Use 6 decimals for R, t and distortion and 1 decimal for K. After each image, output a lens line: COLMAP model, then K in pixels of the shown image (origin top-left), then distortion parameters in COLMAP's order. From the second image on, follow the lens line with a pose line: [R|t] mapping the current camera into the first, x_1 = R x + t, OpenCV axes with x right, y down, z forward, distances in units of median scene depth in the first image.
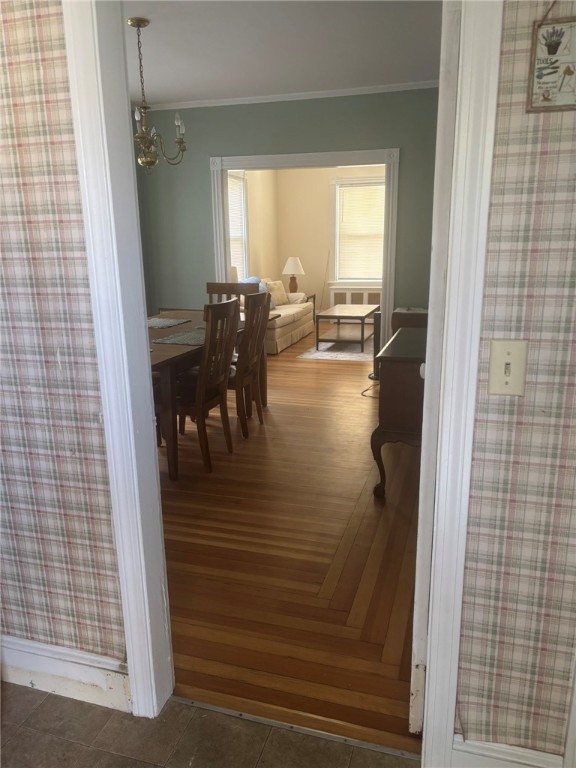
lens RADIAL K [[577.1, 0, 288.0], [0, 577.1, 384.0], [0, 0, 1]] dist [0.042002, -0.048239]
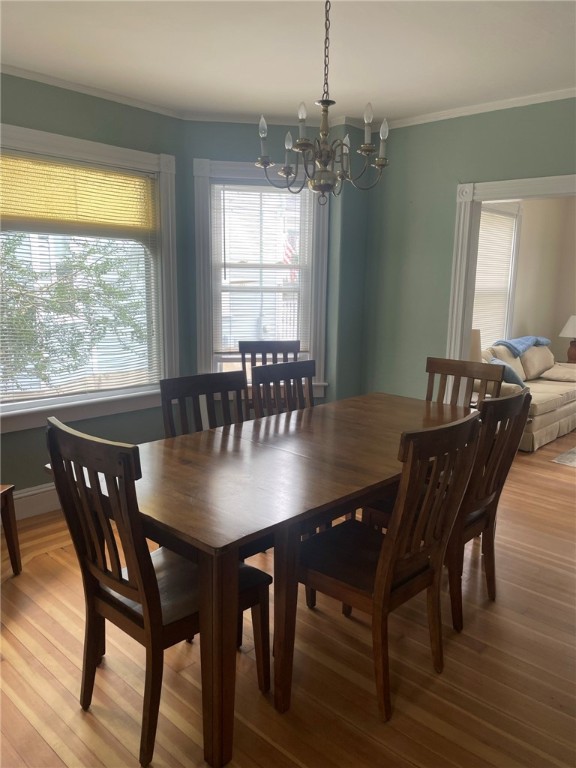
lens RADIAL K [[579.0, 0, 288.0], [0, 579.0, 384.0], [0, 0, 1]] dist [0.097970, -0.128512]
pose [[0.895855, 0.104956, -0.431774, 0.016975], [-0.134414, 0.990189, -0.038190, -0.080510], [0.423529, 0.092249, 0.901173, 0.249927]]
